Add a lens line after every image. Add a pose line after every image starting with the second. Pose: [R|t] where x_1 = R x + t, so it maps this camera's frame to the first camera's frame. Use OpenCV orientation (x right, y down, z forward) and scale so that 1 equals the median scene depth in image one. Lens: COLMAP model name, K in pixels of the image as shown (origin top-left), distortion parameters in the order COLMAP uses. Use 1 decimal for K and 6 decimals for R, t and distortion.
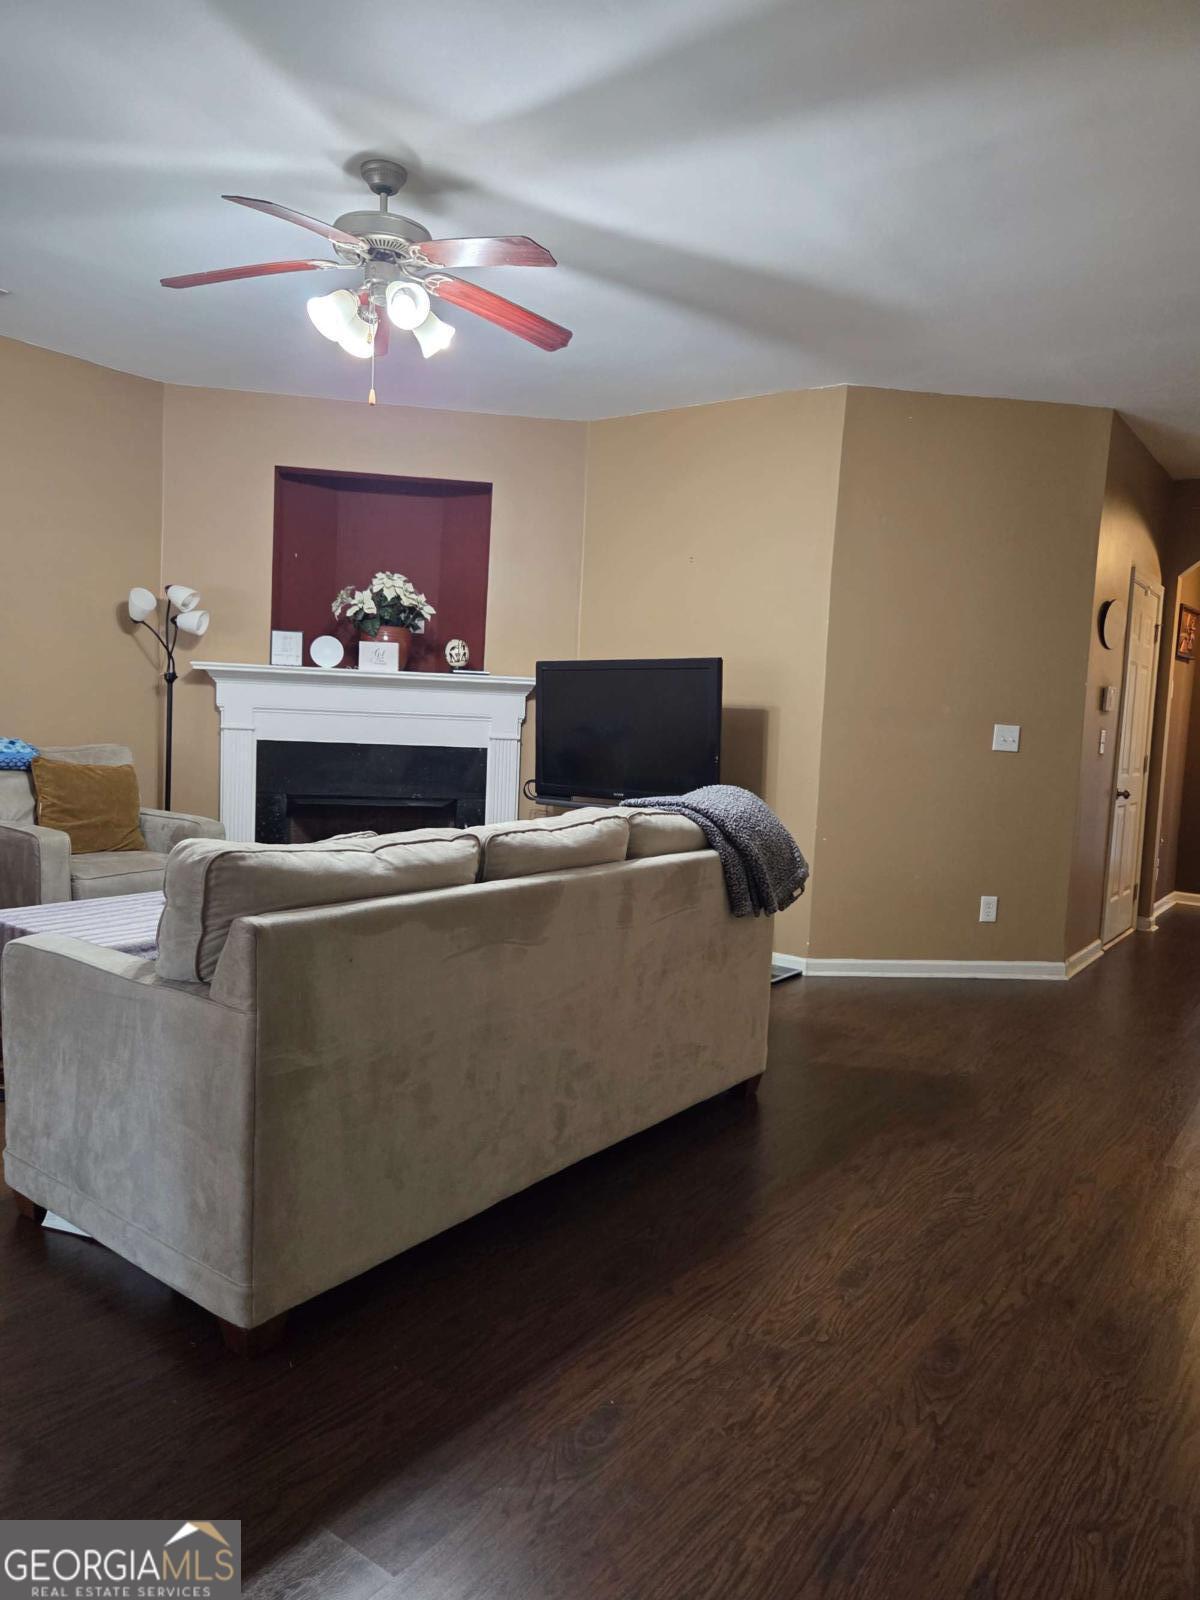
lens RADIAL K [[1085.3, 0, 600.0], [0, 1085.3, 800.0], [0, 0, 1]] dist [0.071130, -0.071648]
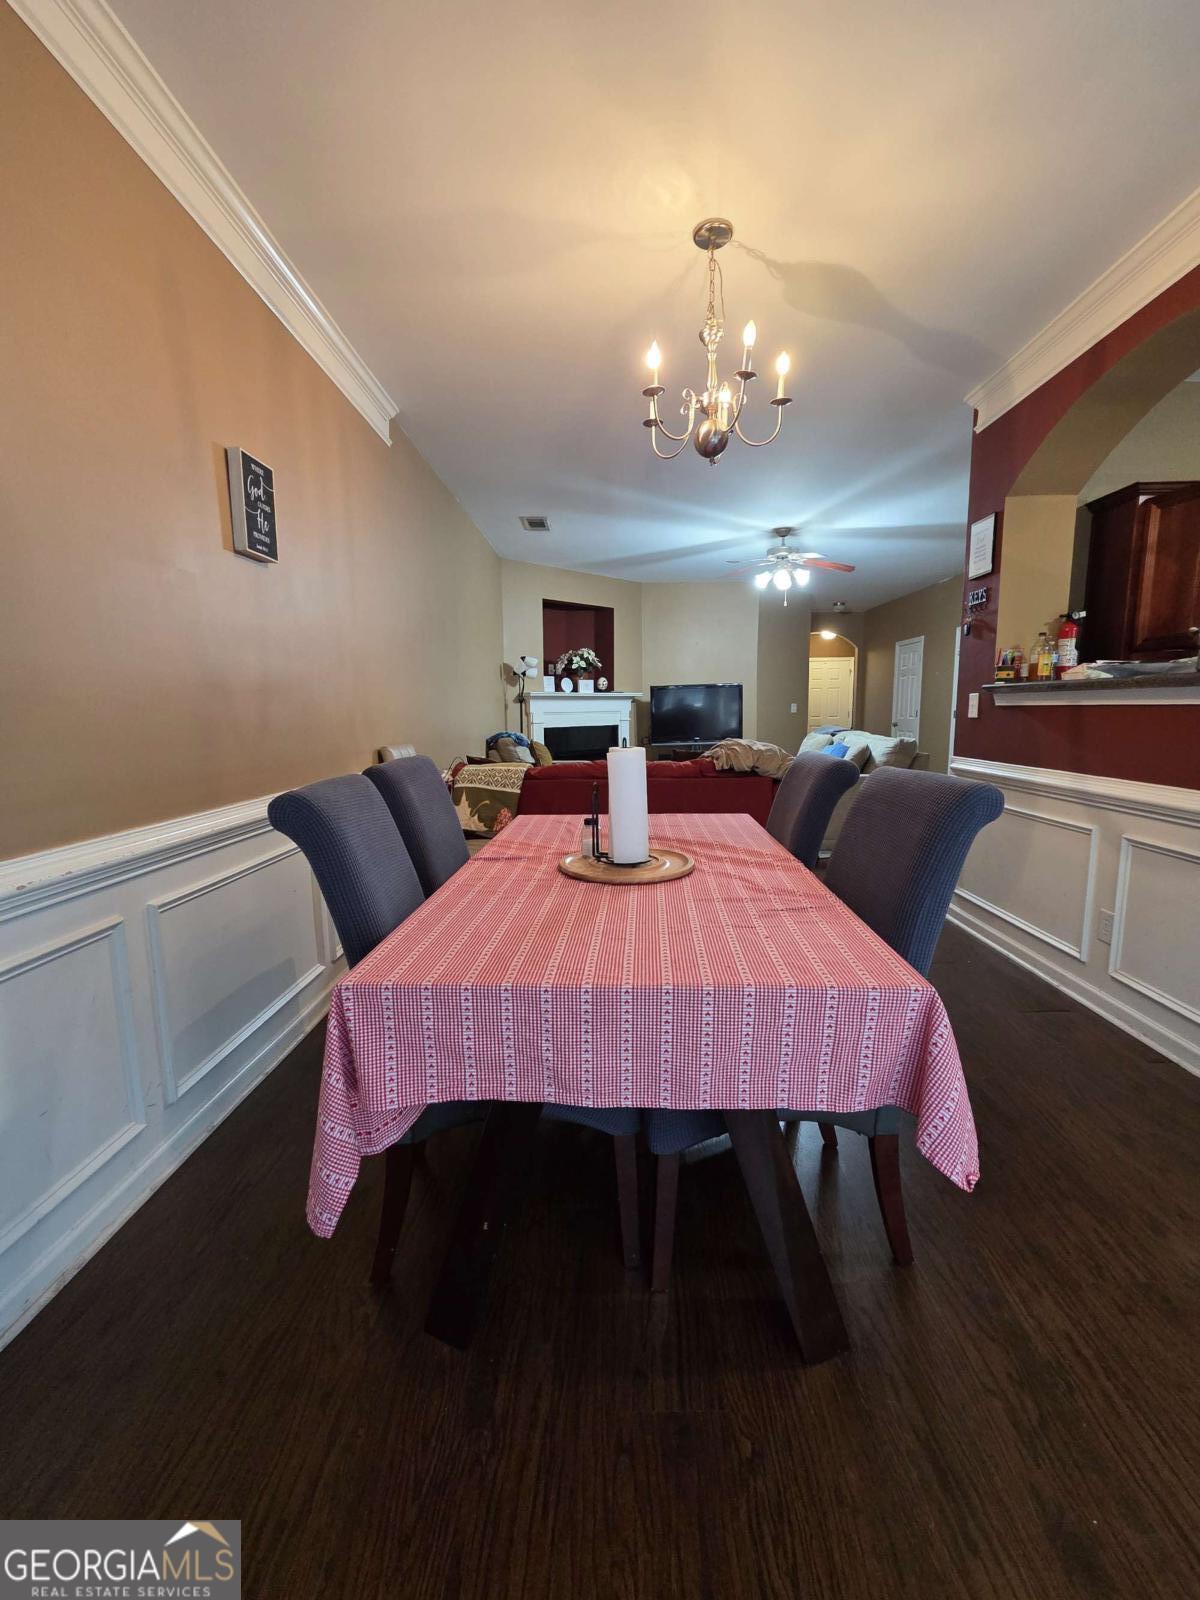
lens RADIAL K [[660.0, 0, 608.4], [0, 660.0, 803.0], [0, 0, 1]] dist [0.004443, -0.000617]
pose [[0.812809, -0.127471, 0.568412, -0.966983], [0.087309, 0.991400, 0.097480, -0.023894], [-0.575950, -0.029606, 0.816949, -0.130871]]
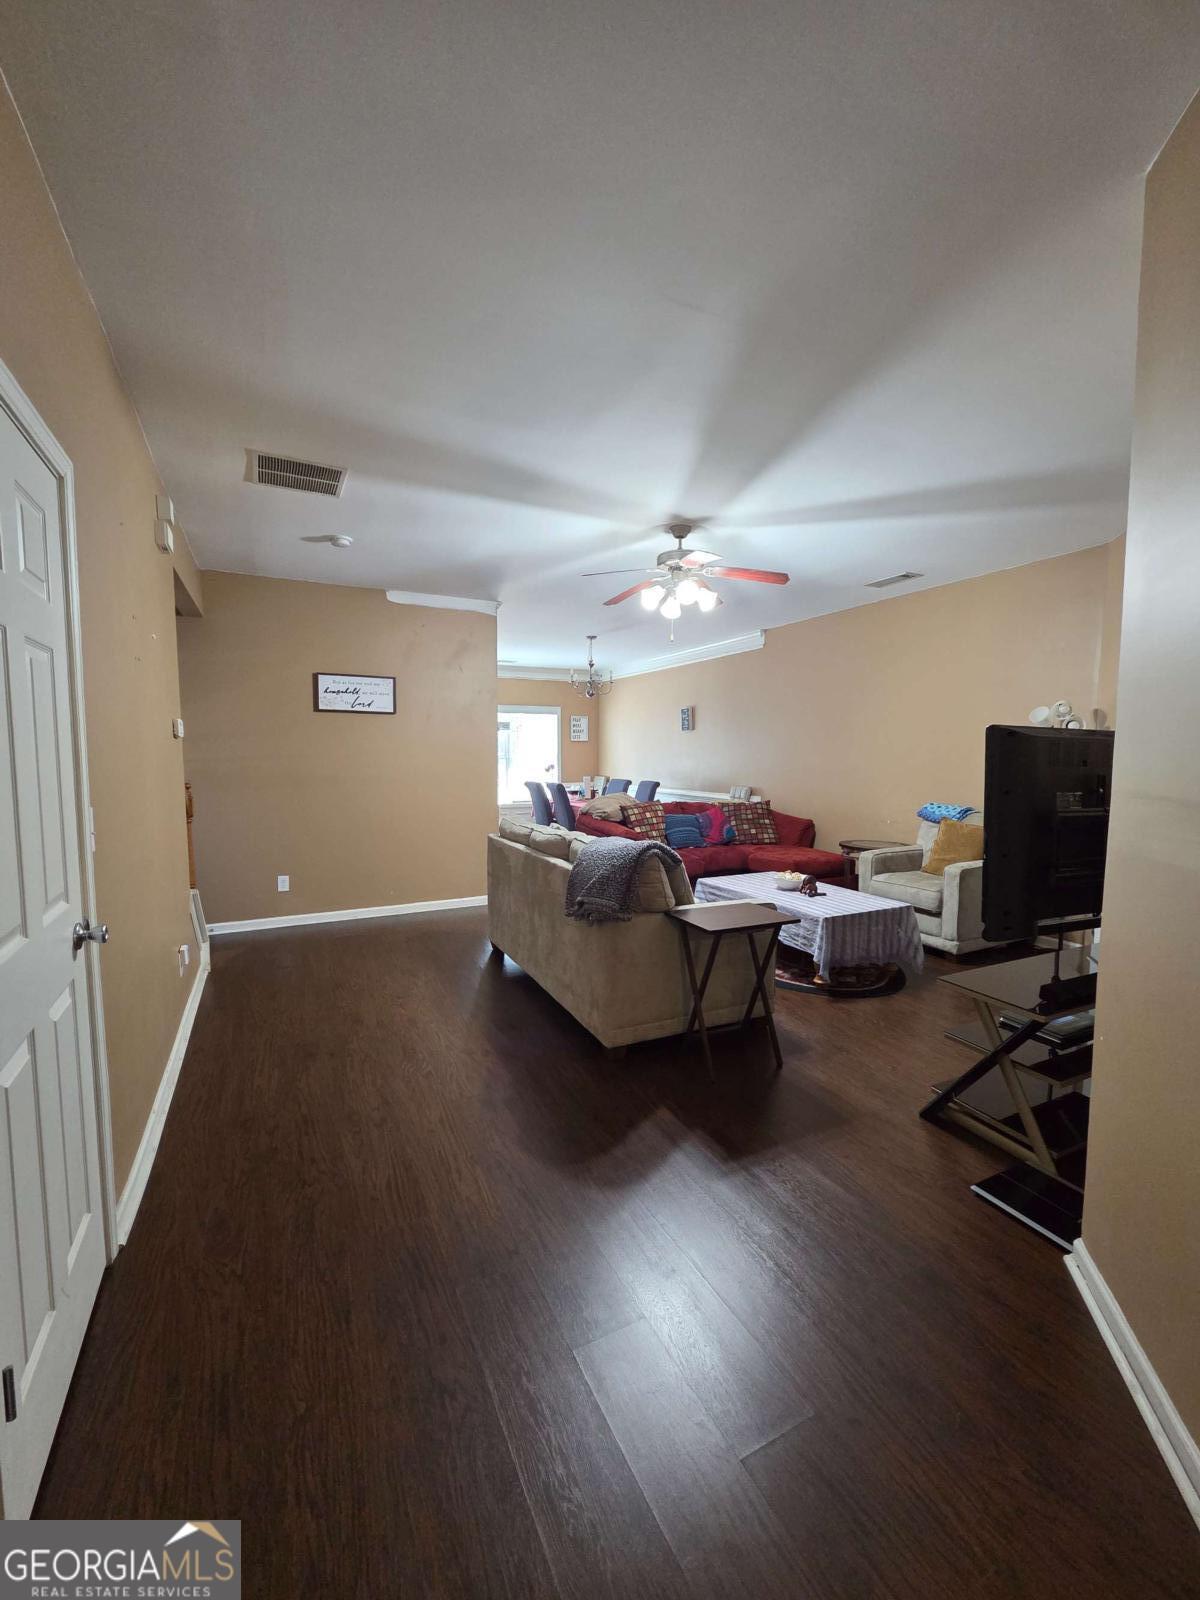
lens RADIAL K [[660.0, 0, 608.4], [0, 660.0, 803.0], [0, 0, 1]] dist [0.004443, -0.000617]
pose [[-0.449664, 0.028119, -0.892755, 0.553978], [-0.089071, 0.993110, 0.076144, -0.076994], [0.888746, 0.113758, -0.444061, 0.834392]]
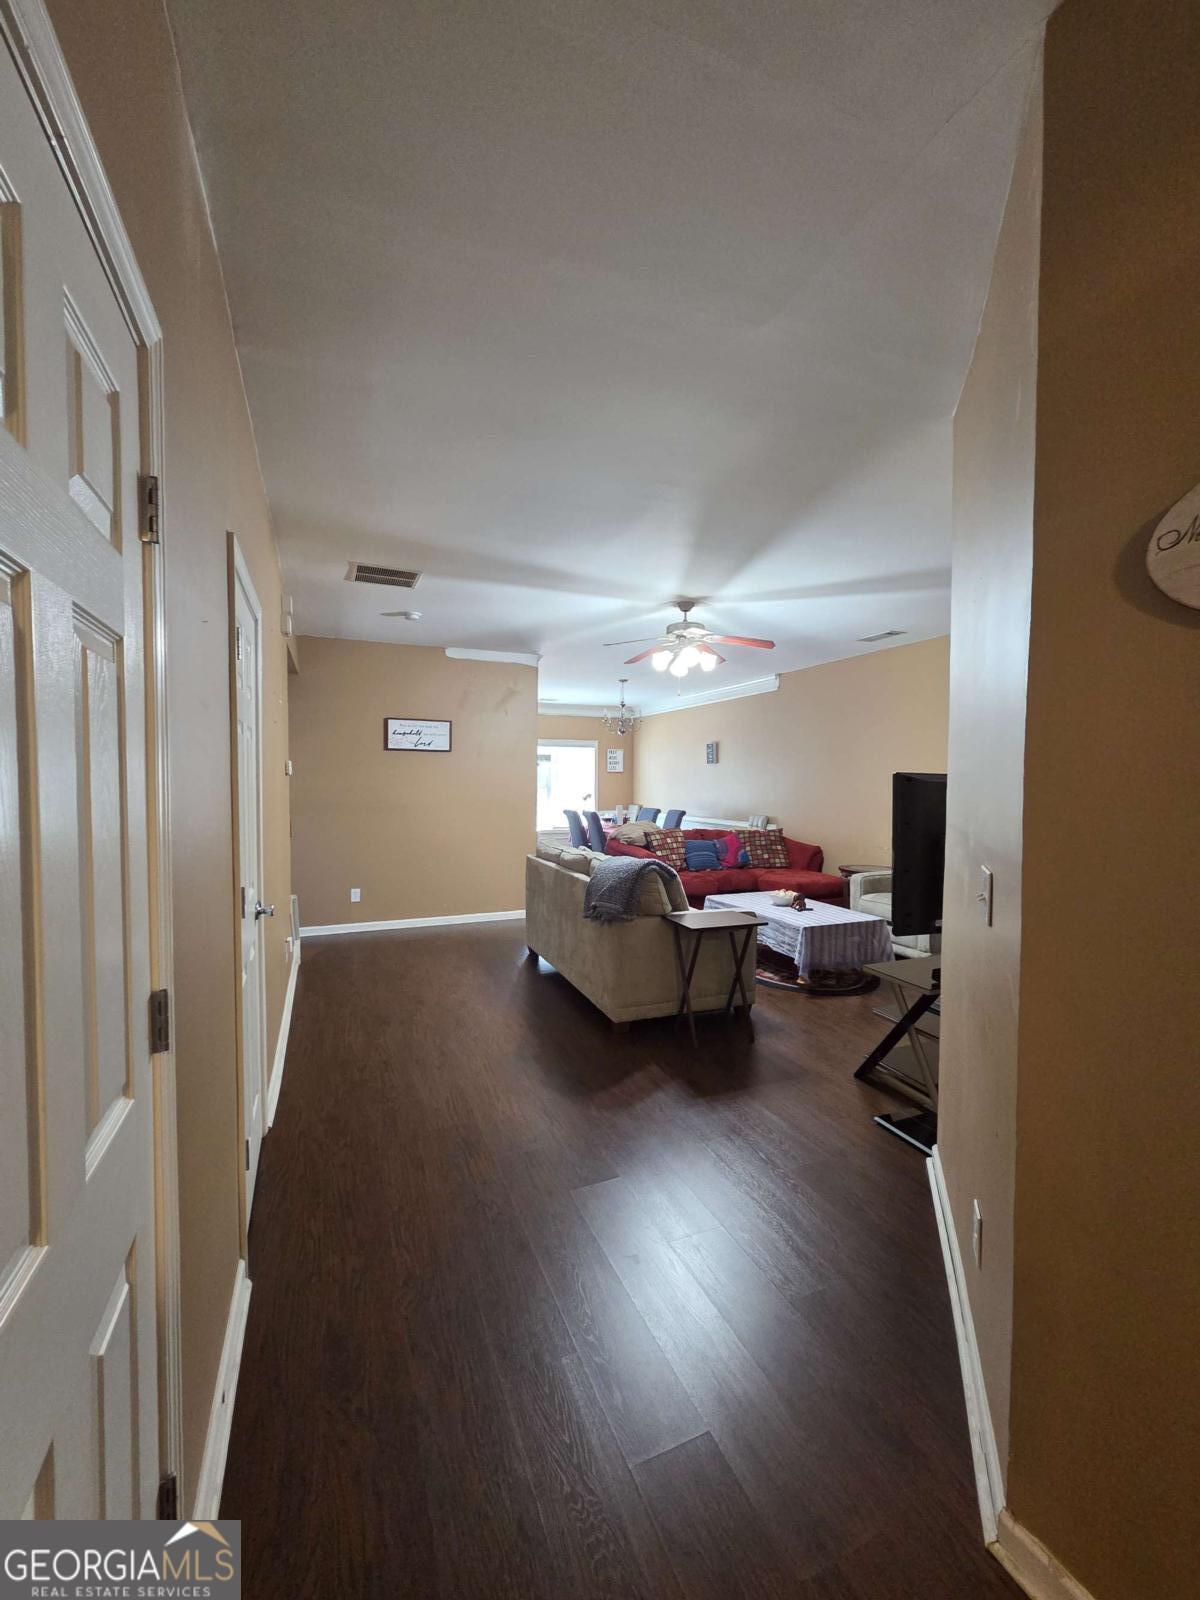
lens RADIAL K [[660.0, 0, 608.4], [0, 660.0, 803.0], [0, 0, 1]] dist [0.004443, -0.000617]
pose [[-0.508724, -0.011342, -0.860855, 0.667806], [-0.092644, 0.994828, 0.041641, -0.090271], [0.855930, 0.100936, -0.507144, 0.931064]]
